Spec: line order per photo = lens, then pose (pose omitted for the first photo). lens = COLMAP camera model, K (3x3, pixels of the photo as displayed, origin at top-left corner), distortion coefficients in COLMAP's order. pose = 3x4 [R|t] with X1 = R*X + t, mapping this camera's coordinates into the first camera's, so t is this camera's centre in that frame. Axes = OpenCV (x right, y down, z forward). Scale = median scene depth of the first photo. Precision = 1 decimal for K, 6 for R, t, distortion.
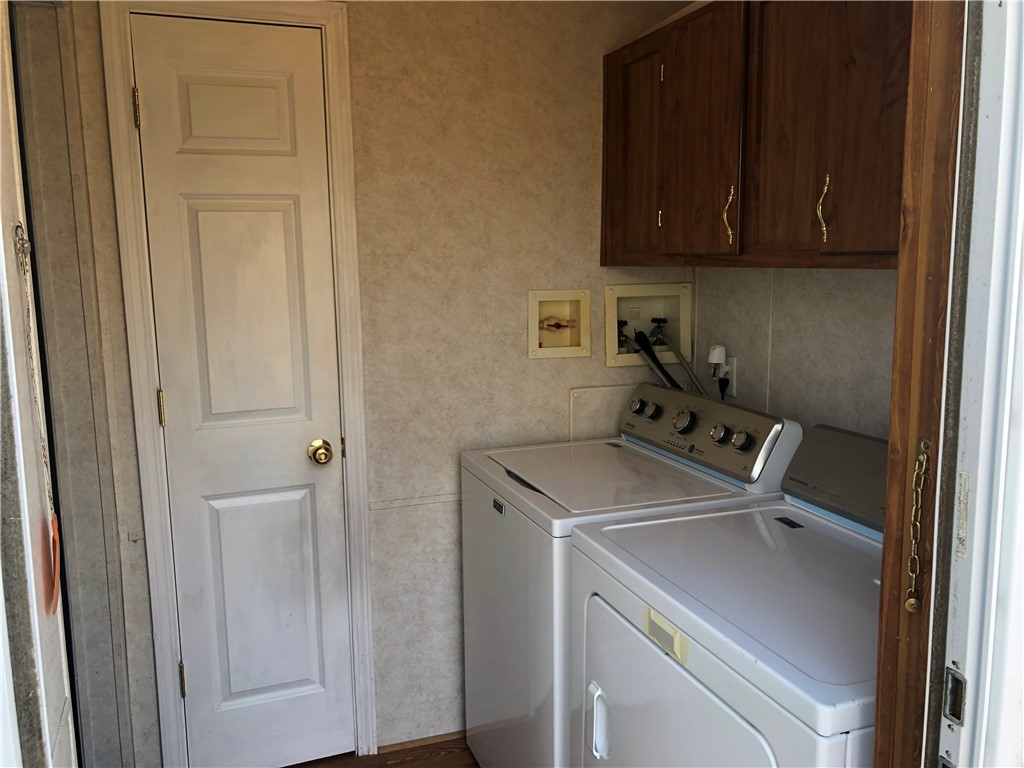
lens RADIAL K [[831.5, 0, 505.5], [0, 831.5, 370.6], [0, 0, 1]] dist [0.013934, -0.011708]
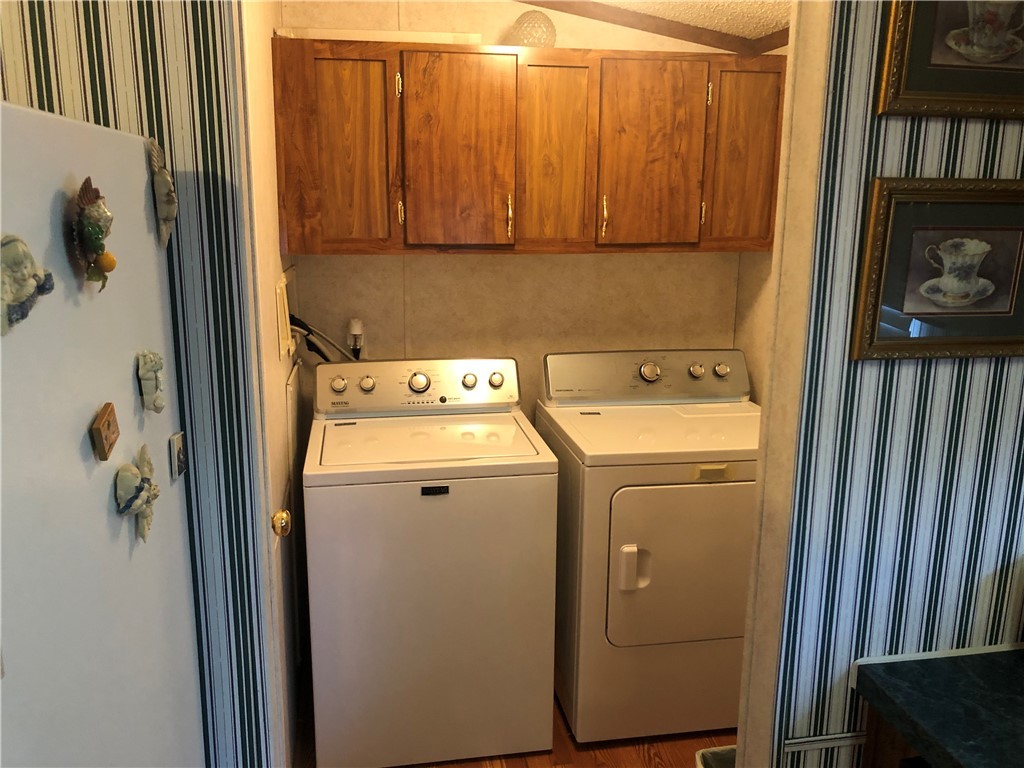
lens RADIAL K [[831.5, 0, 505.5], [0, 831.5, 370.6], [0, 0, 1]] dist [0.013934, -0.011708]
pose [[0.207039, -0.198071, 0.958072, -1.018304], [0.124907, 0.976628, 0.174915, -0.169248], [-0.970326, 0.083456, 0.226941, 0.680984]]
